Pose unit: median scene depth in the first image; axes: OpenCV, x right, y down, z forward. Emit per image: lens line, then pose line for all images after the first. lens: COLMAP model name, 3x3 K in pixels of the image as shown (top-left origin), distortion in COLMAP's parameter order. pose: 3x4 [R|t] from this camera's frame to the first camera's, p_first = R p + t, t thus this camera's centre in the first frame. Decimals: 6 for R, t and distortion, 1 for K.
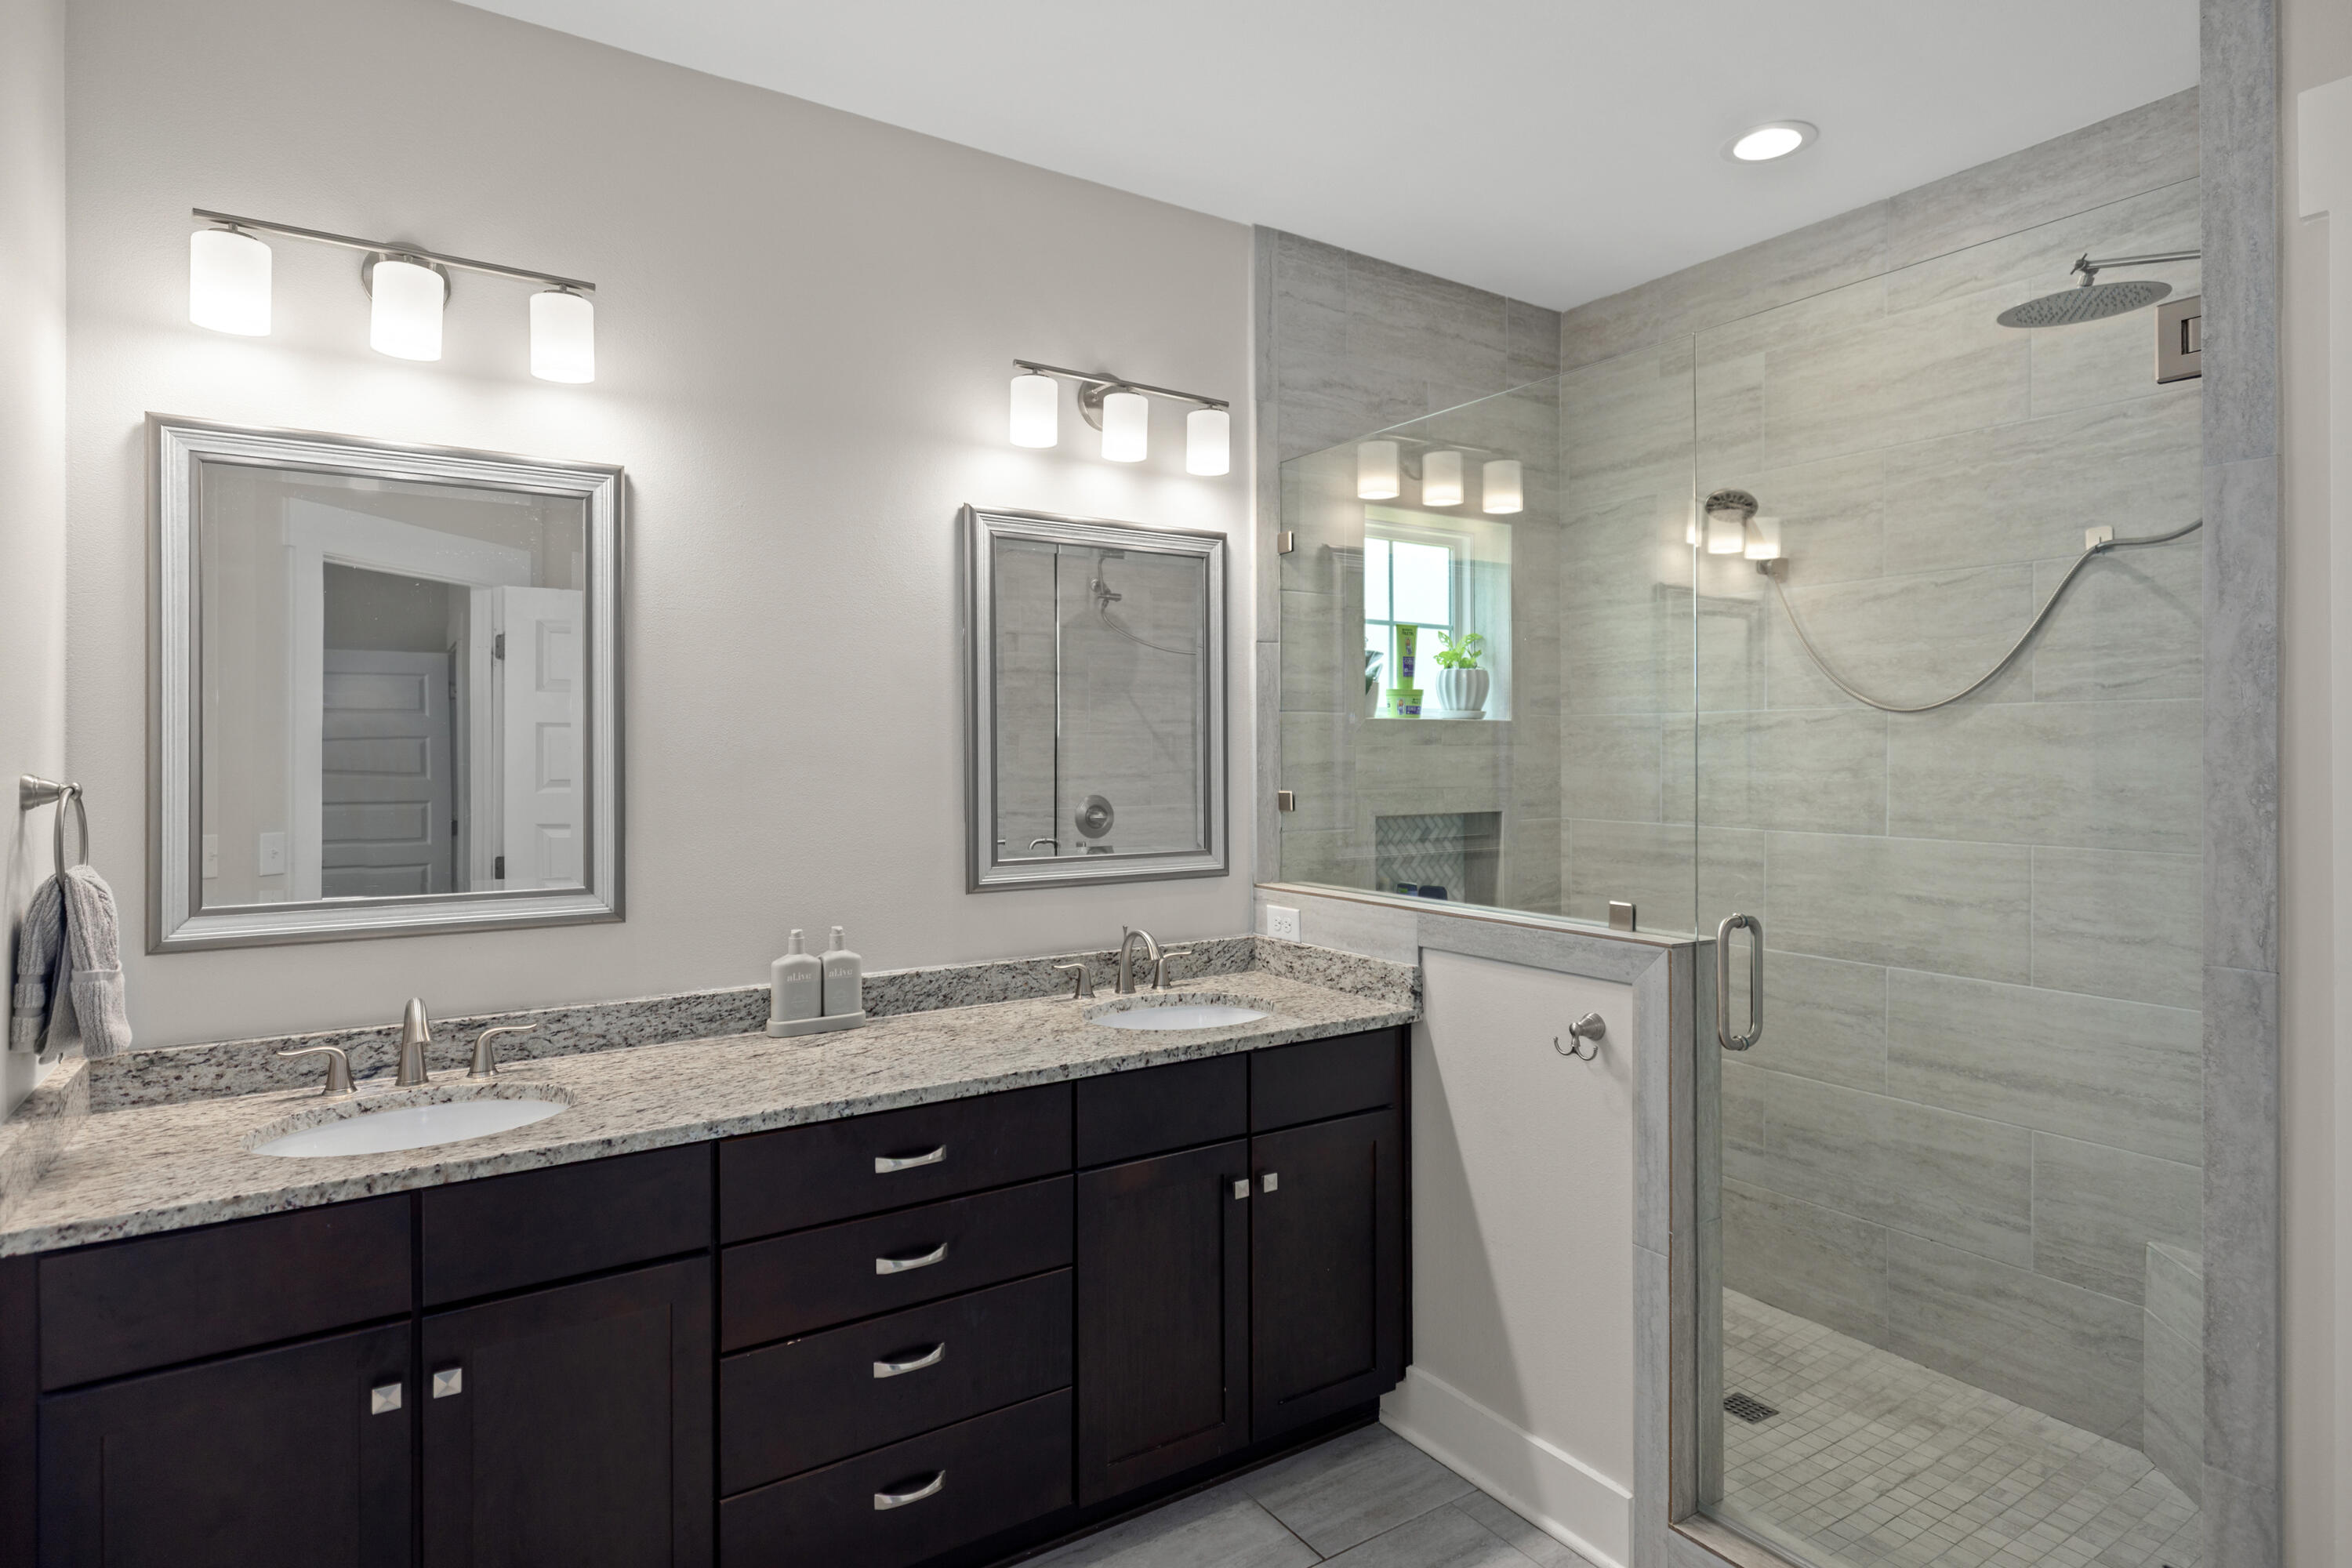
lens RADIAL K [[1250.4, 0, 1186.3], [0, 1250.4, 762.1], [0, 0, 1]] dist [0.003799, -0.002253]
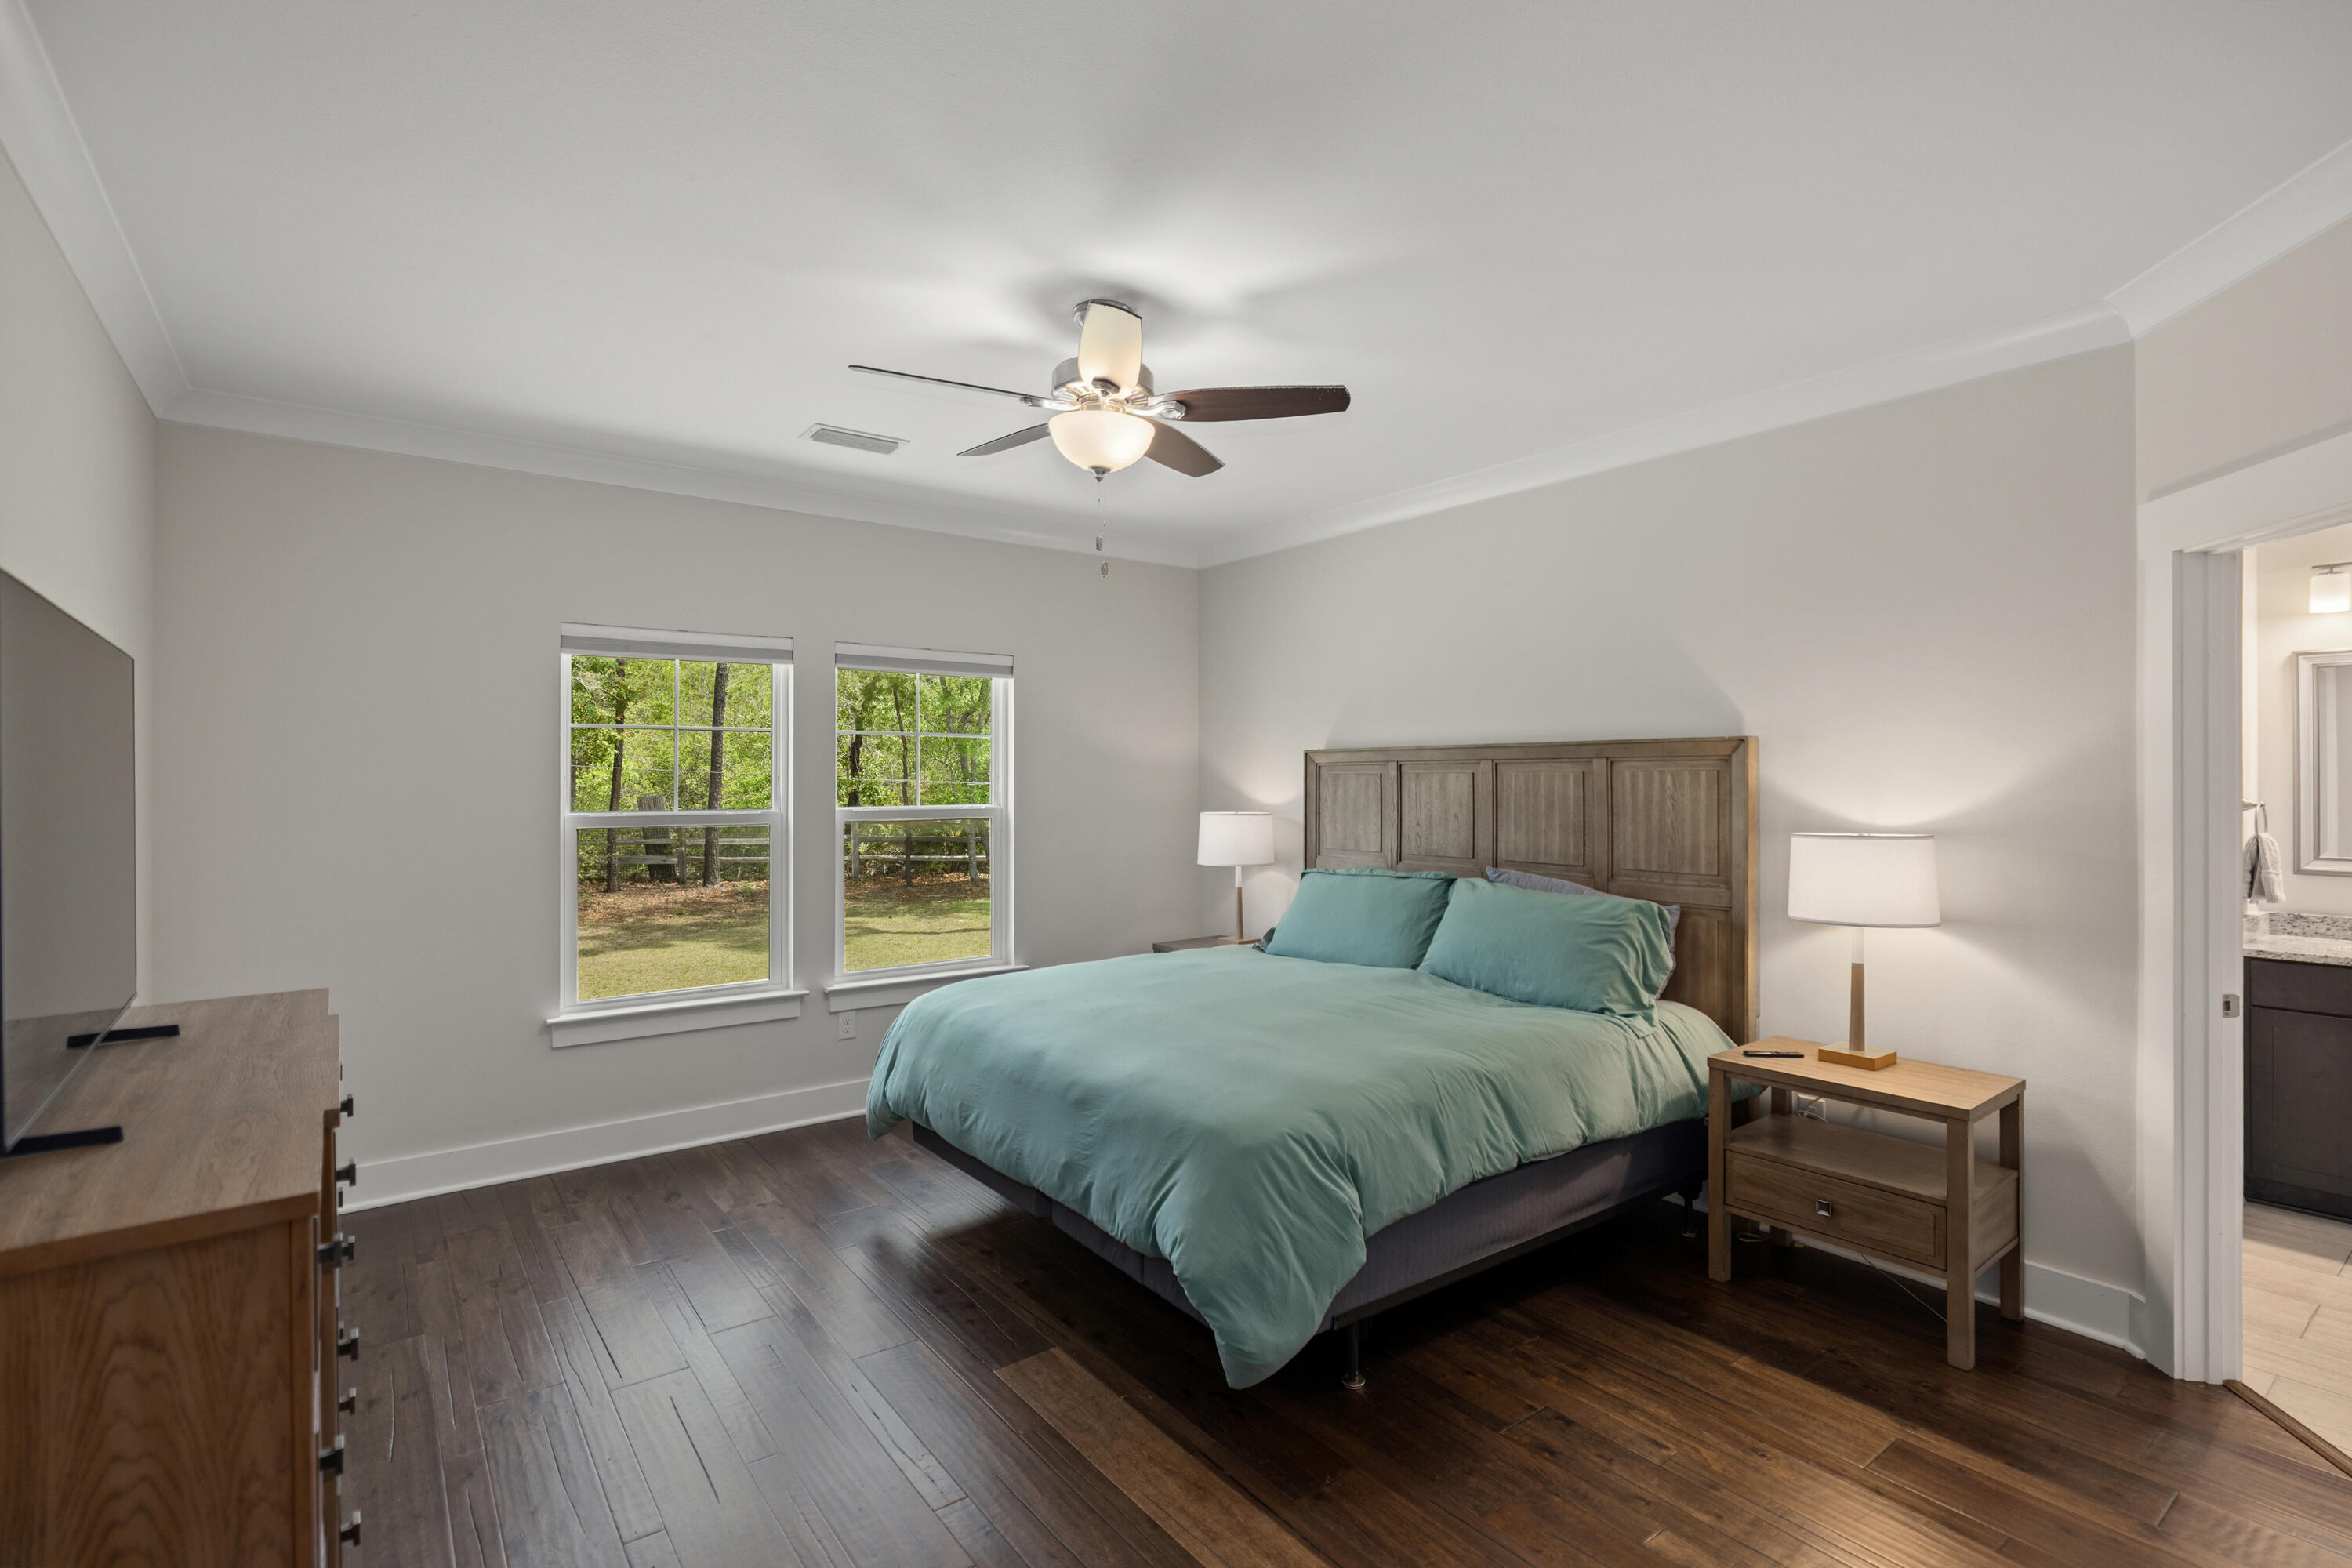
lens RADIAL K [[1090.1, 0, 1185.6], [0, 1090.1, 763.6], [0, 0, 1]] dist [-0.000351, -0.000424]
pose [[0.063097, -0.009513, -0.997962, 0.958248], [-0.003085, 0.999948, -0.009727, -0.027245], [0.998003, 0.003692, 0.063065, -1.071035]]
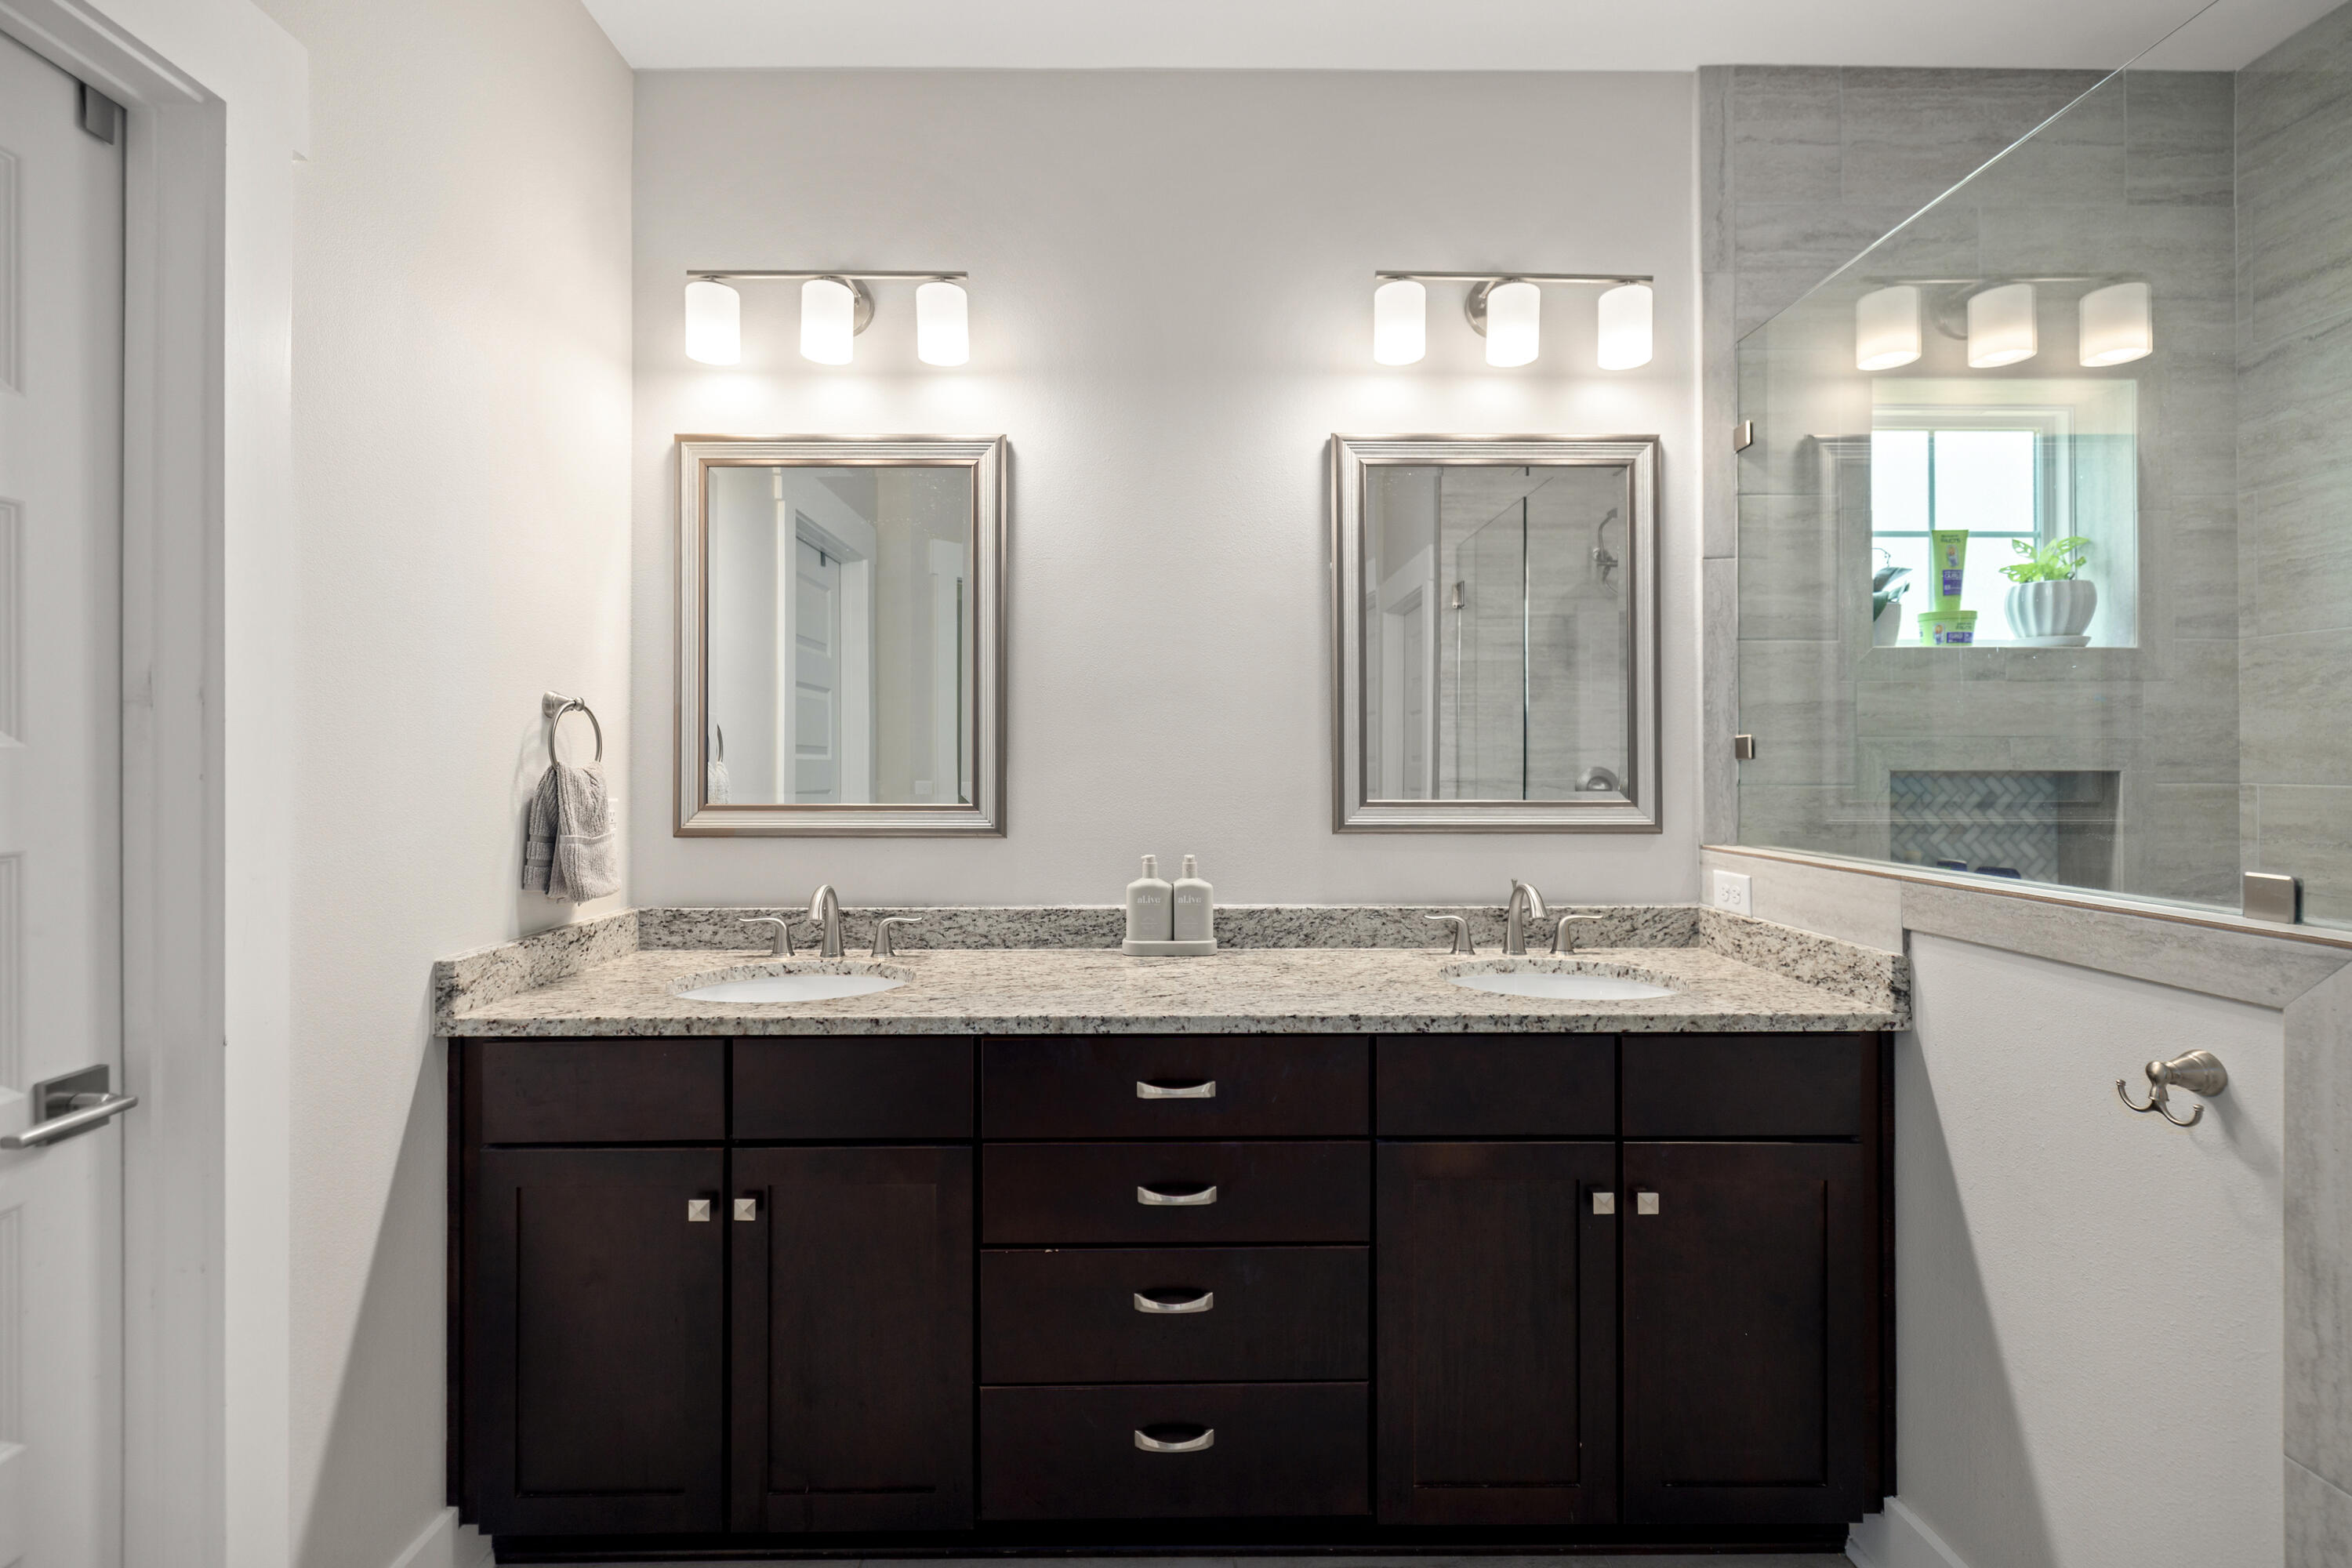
lens RADIAL K [[1025.4, 0, 1158.1], [0, 1025.4, 762.8], [0, 0, 1]] dist [0.001781, -0.000403]
pose [[0.838964, 0.001301, -0.544186, 0.171074], [-0.005046, 0.999973, -0.005388, 0.065012], [0.544164, 0.007267, 0.838947, 0.299535]]
